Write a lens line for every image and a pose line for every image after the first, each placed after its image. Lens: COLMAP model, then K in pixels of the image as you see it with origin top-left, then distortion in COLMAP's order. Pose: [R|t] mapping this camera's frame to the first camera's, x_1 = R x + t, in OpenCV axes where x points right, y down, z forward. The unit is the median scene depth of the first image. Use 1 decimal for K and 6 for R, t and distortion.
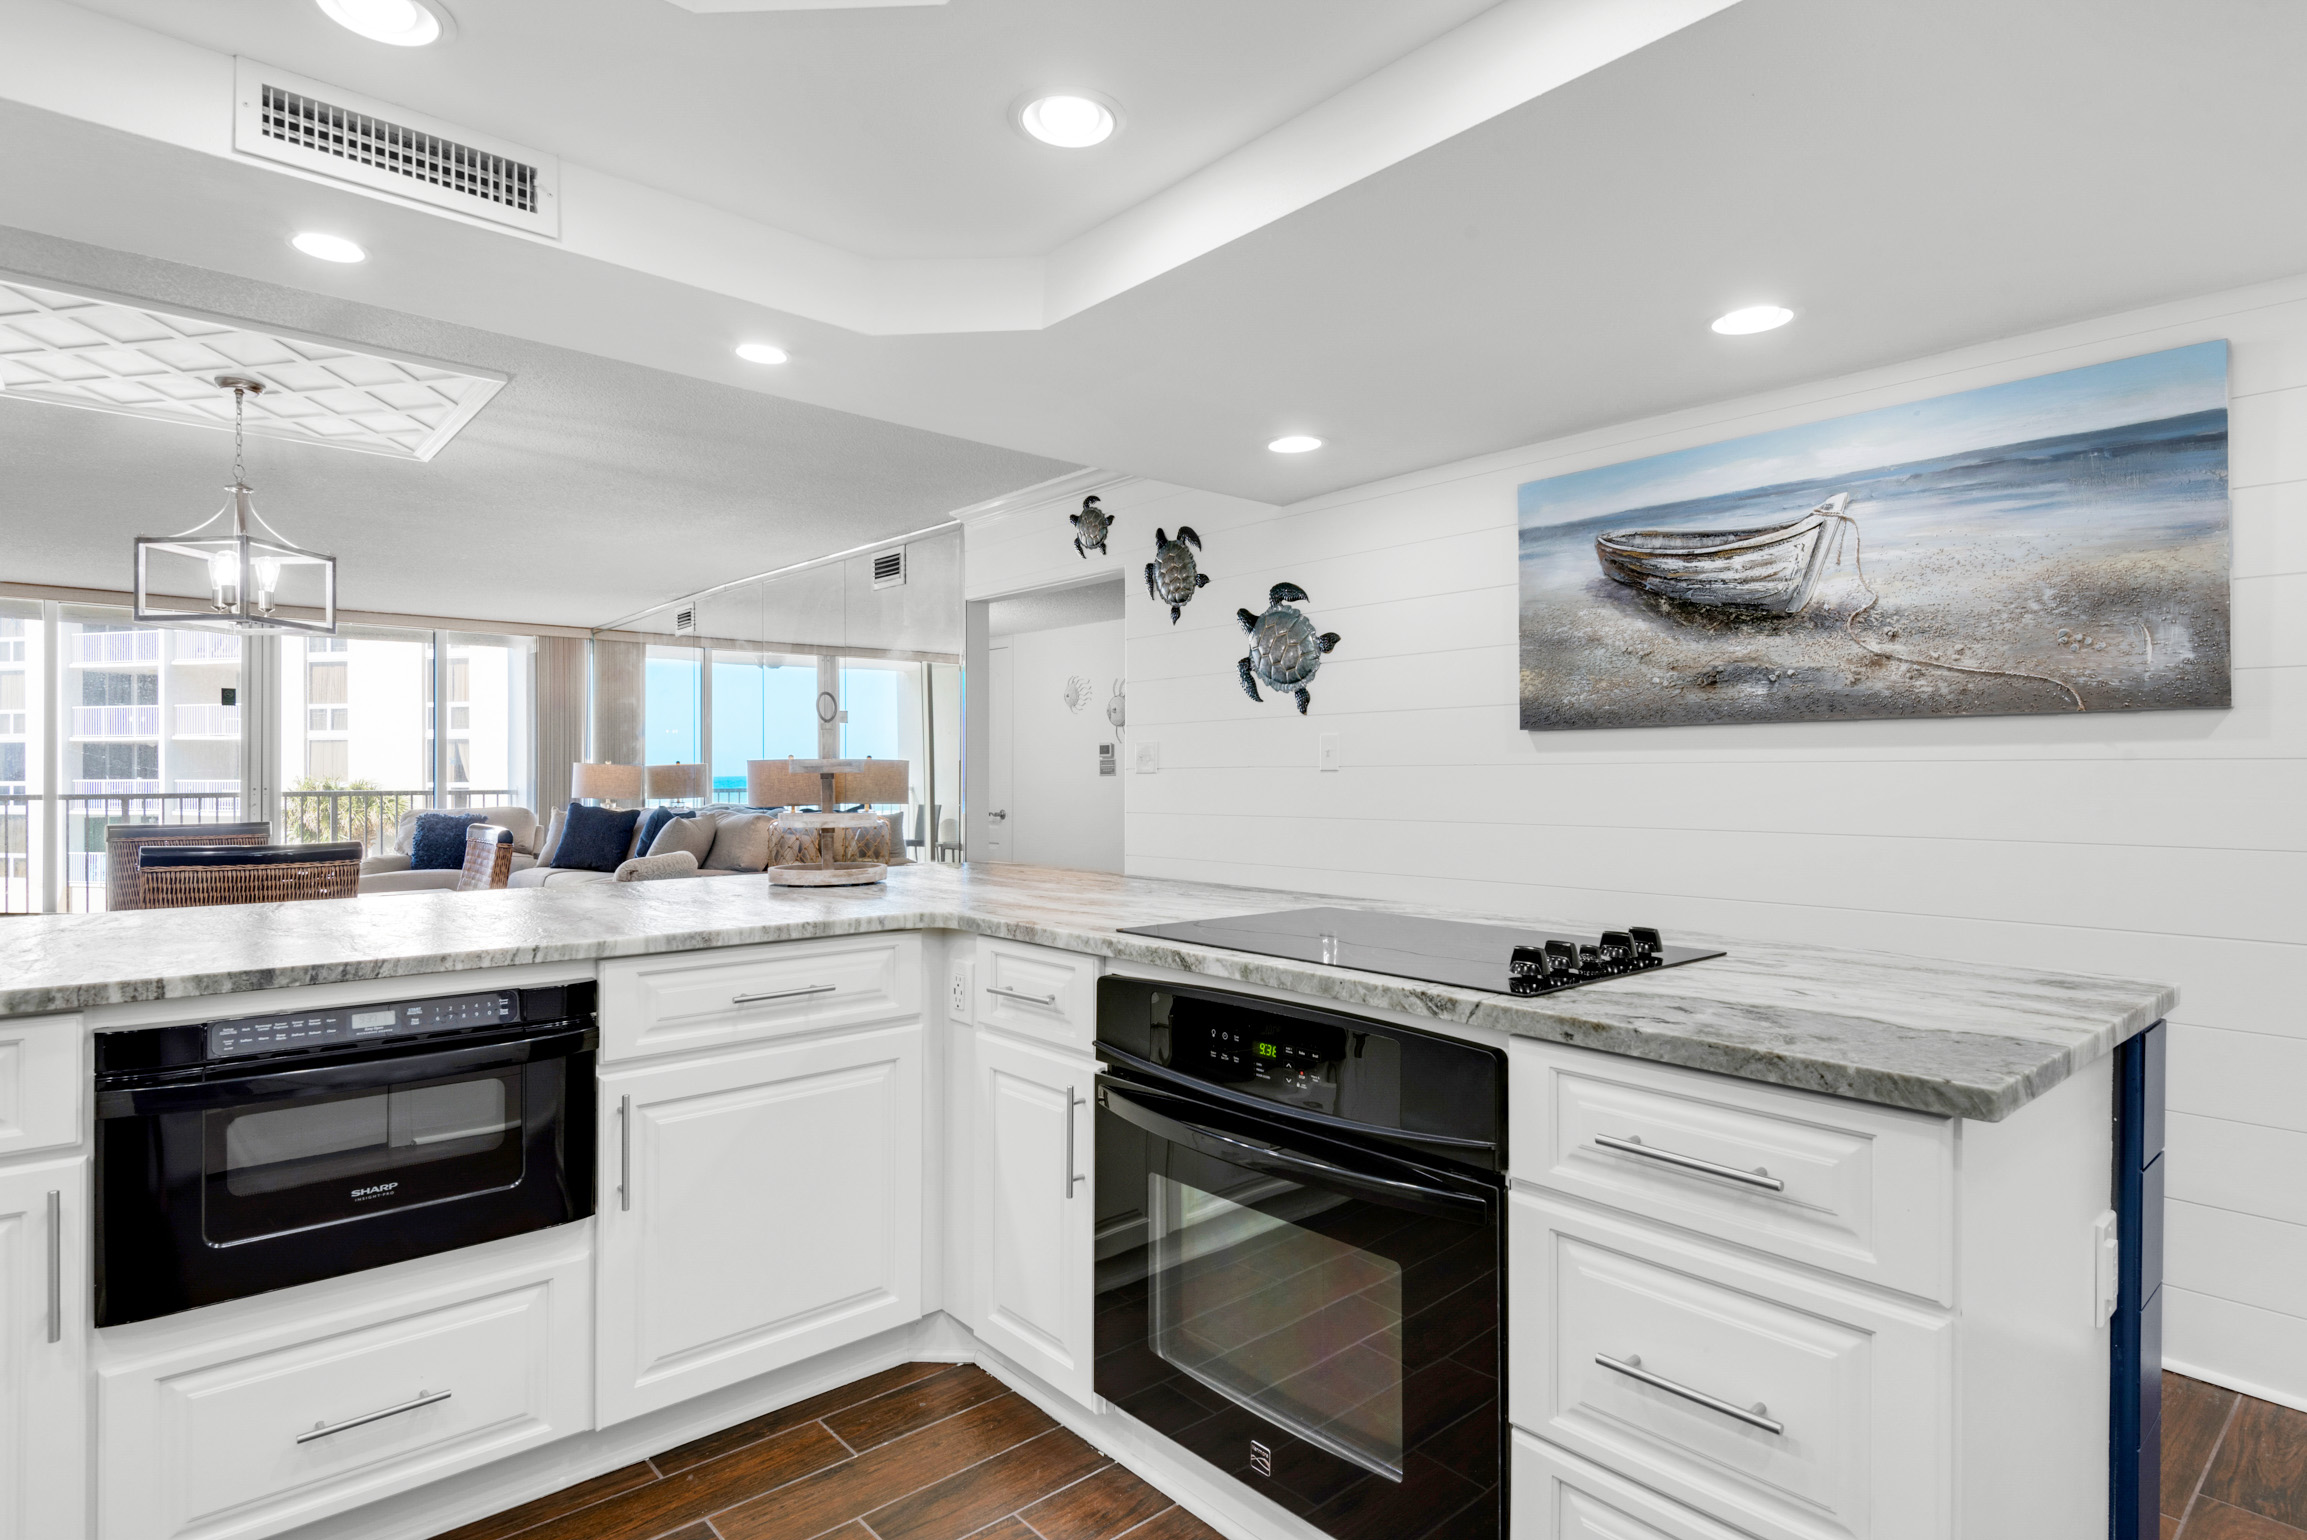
lens RADIAL K [[1208.4, 0, 1152.0], [0, 1208.4, 778.6], [0, 0, 1]] dist [0.020700, 0.000569]
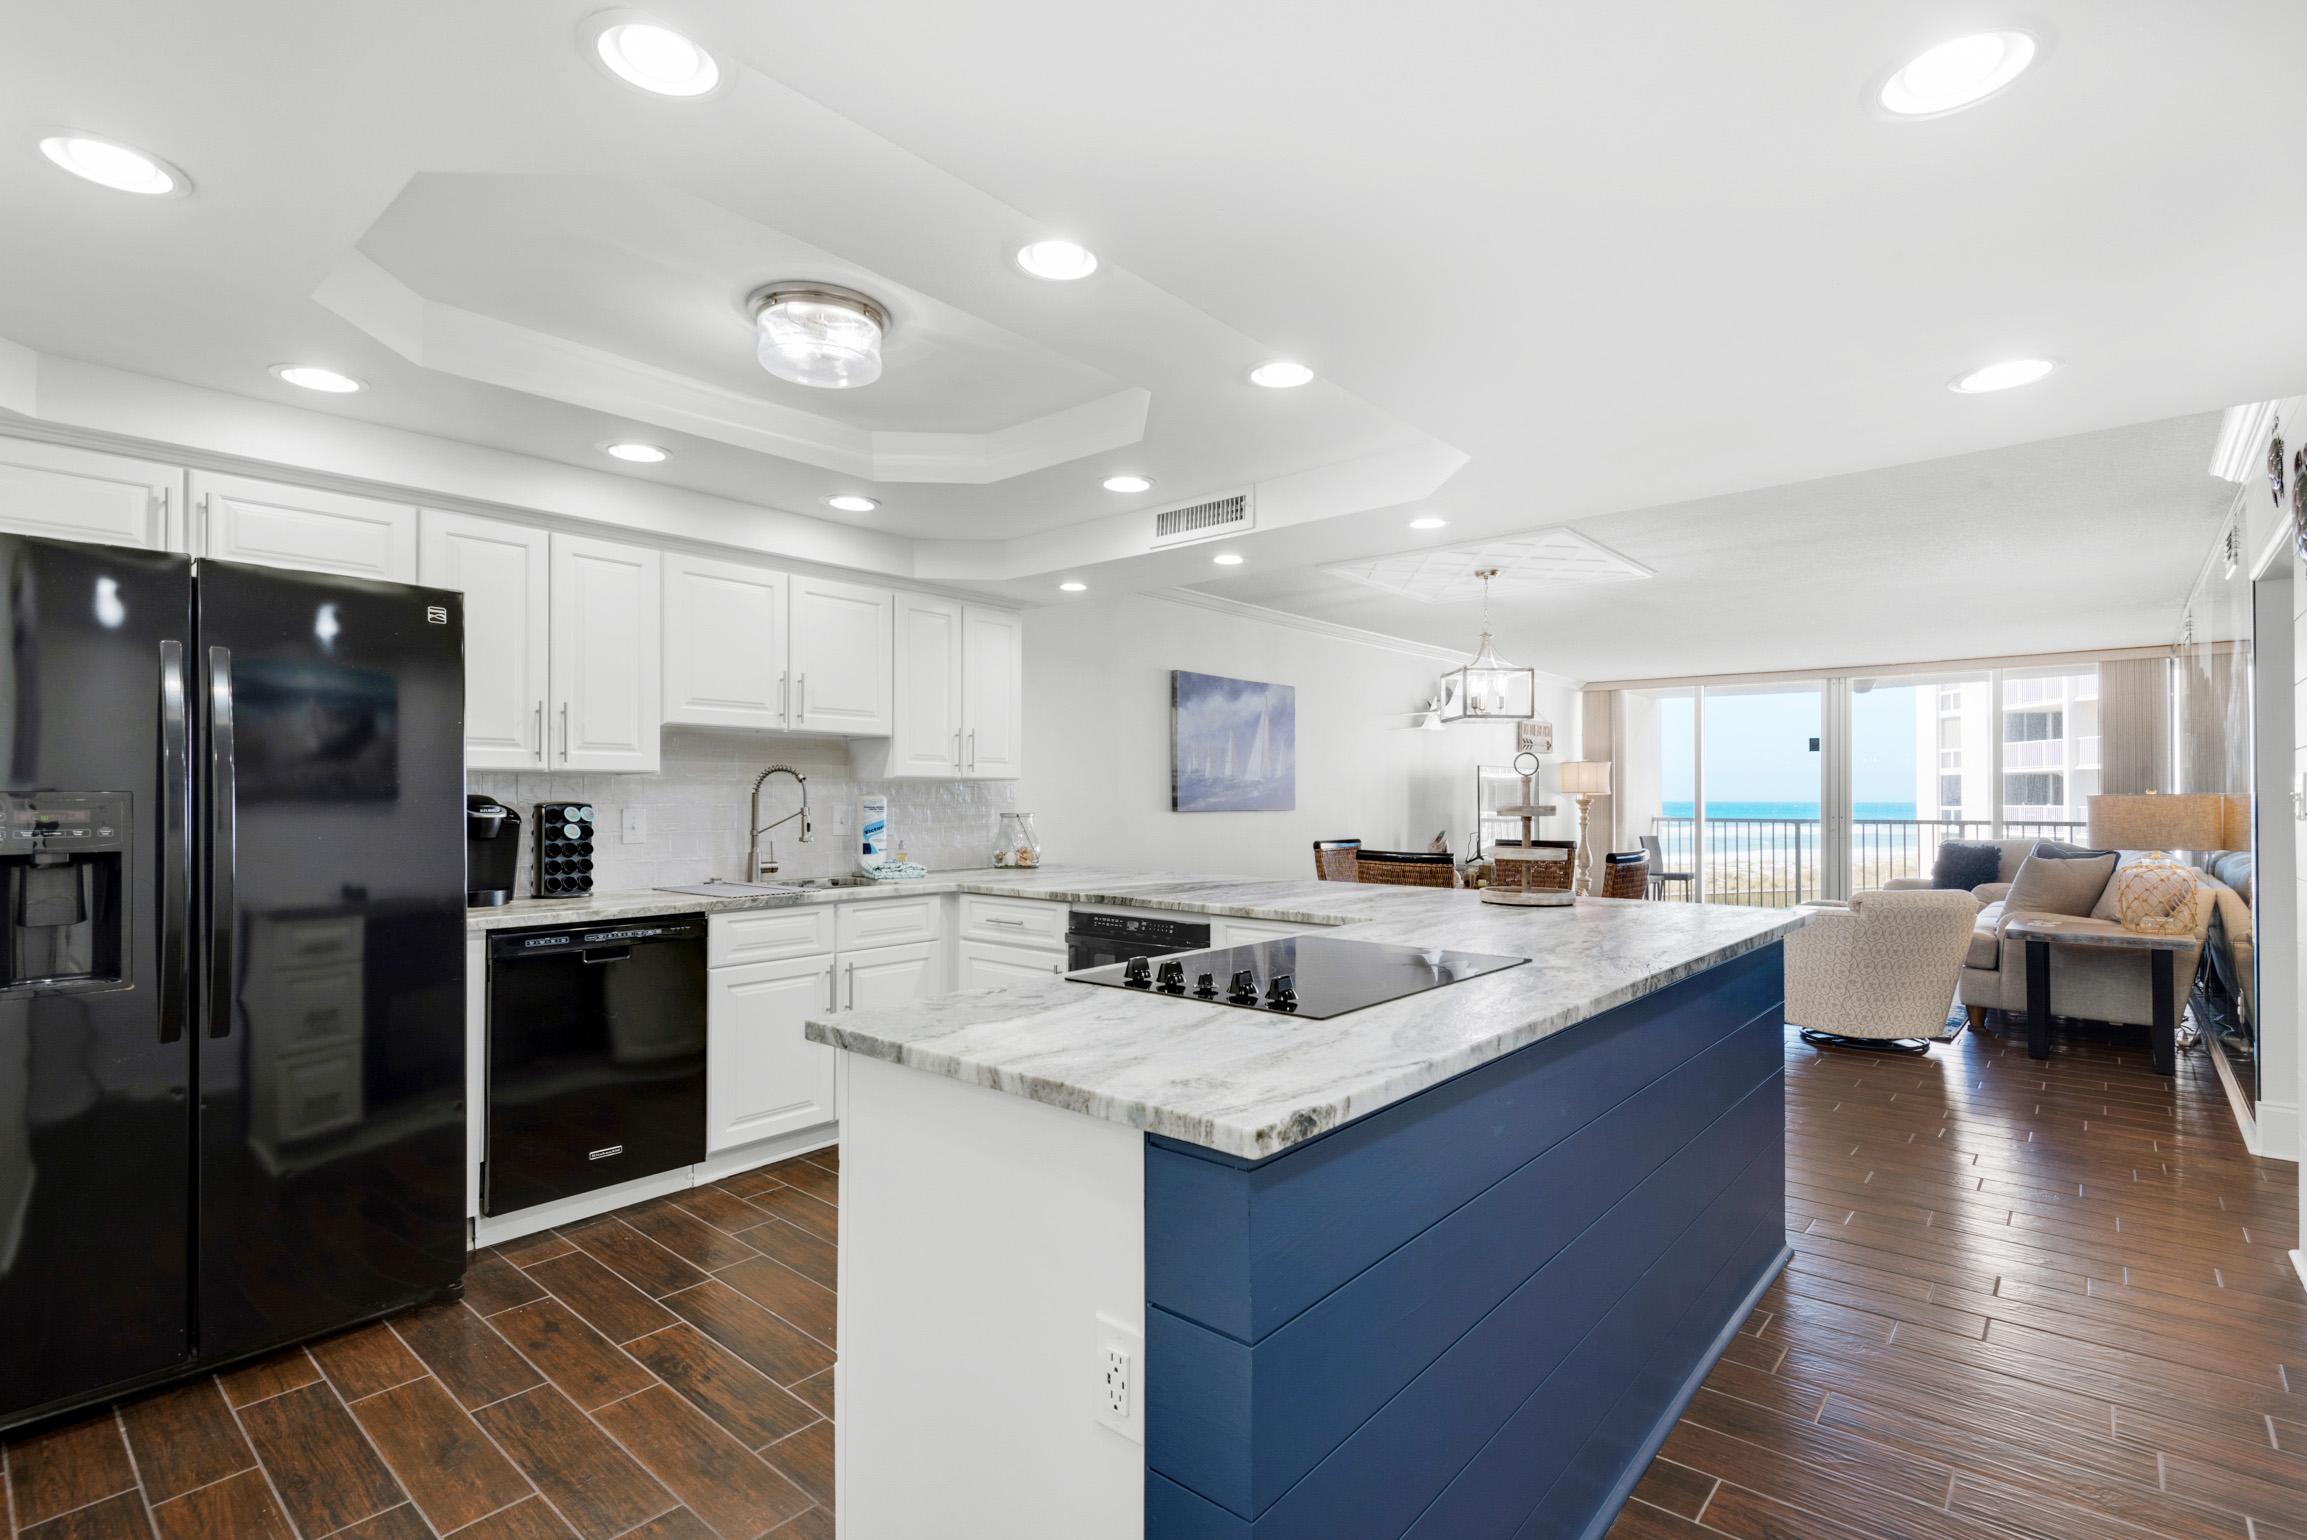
lens RADIAL K [[1080.1, 0, 1143.3], [0, 1080.1, 781.3], [0, 0, 1]] dist [0.012302, -0.003098]
pose [[0.144632, -0.017936, -0.989323, 0.232896], [-0.002356, 0.999827, -0.018471, -0.005113], [0.989483, 0.005003, 0.144565, 0.125703]]
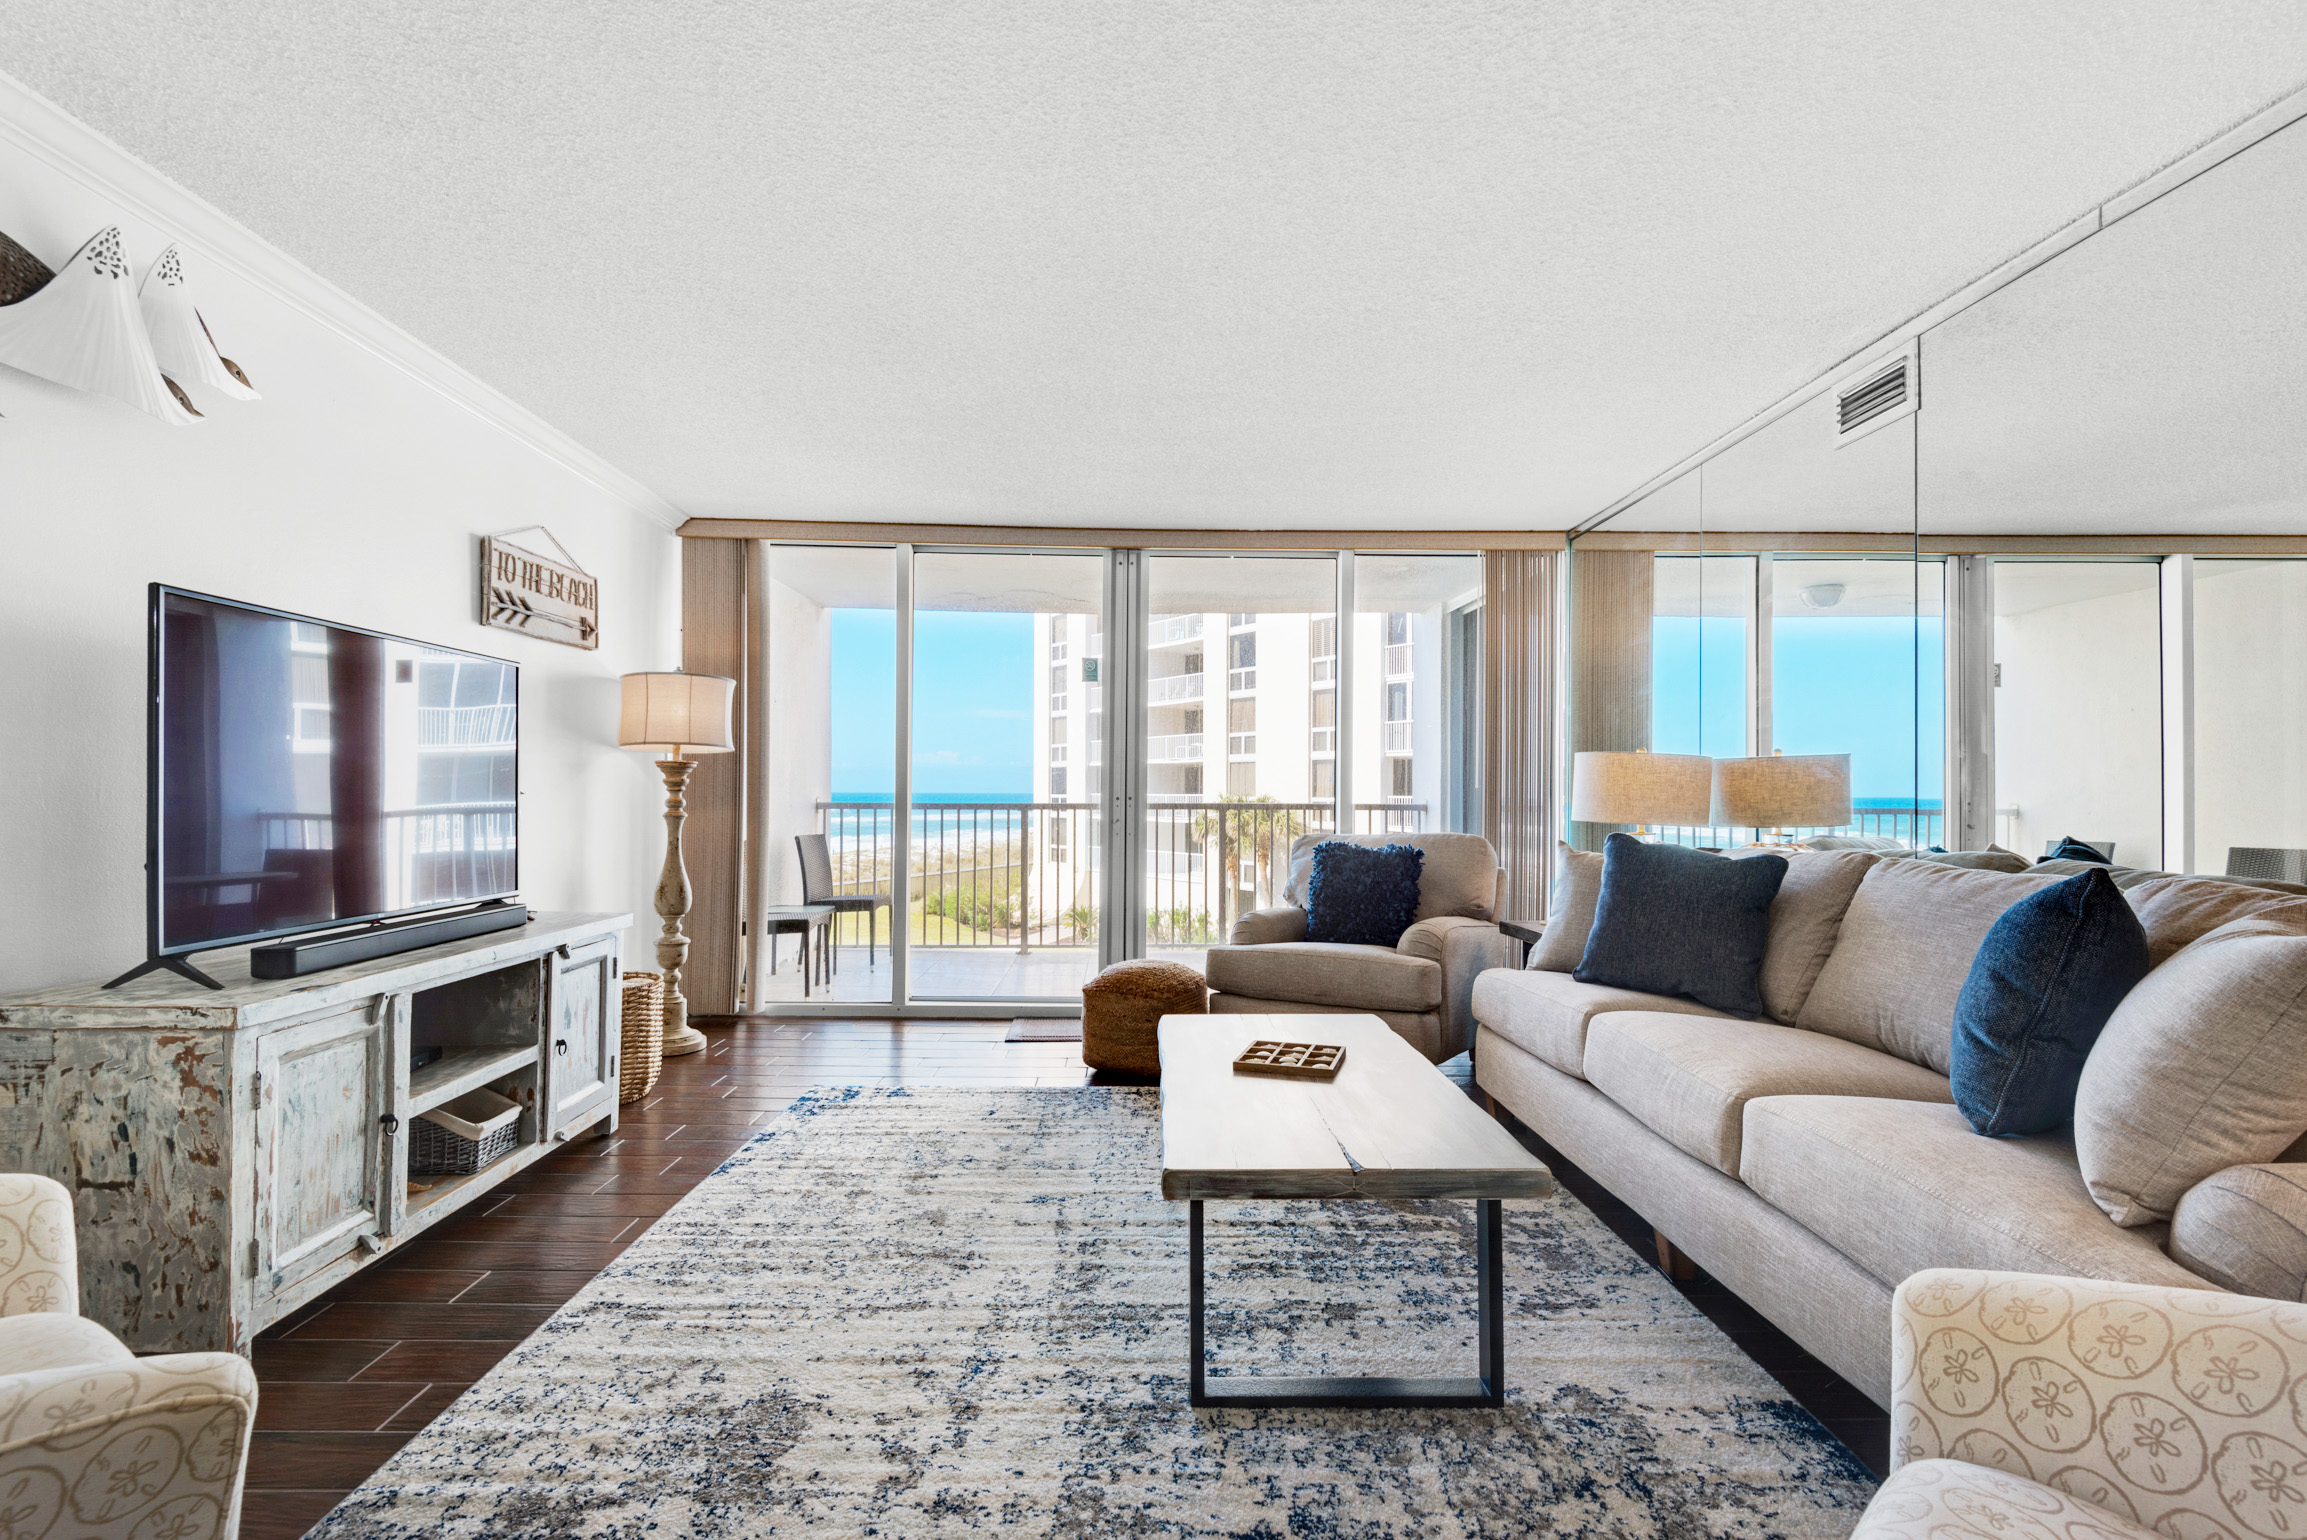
lens RADIAL K [[1080.1, 0, 1145.0], [0, 1080.1, 779.8], [0, 0, 1]] dist [0.012302, -0.003098]
pose [[0.772318, -0.002794, -0.635229, -0.289346], [-0.007059, 0.999891, -0.012981, 0.005228], [0.635196, 0.014509, 0.772214, 0.468873]]
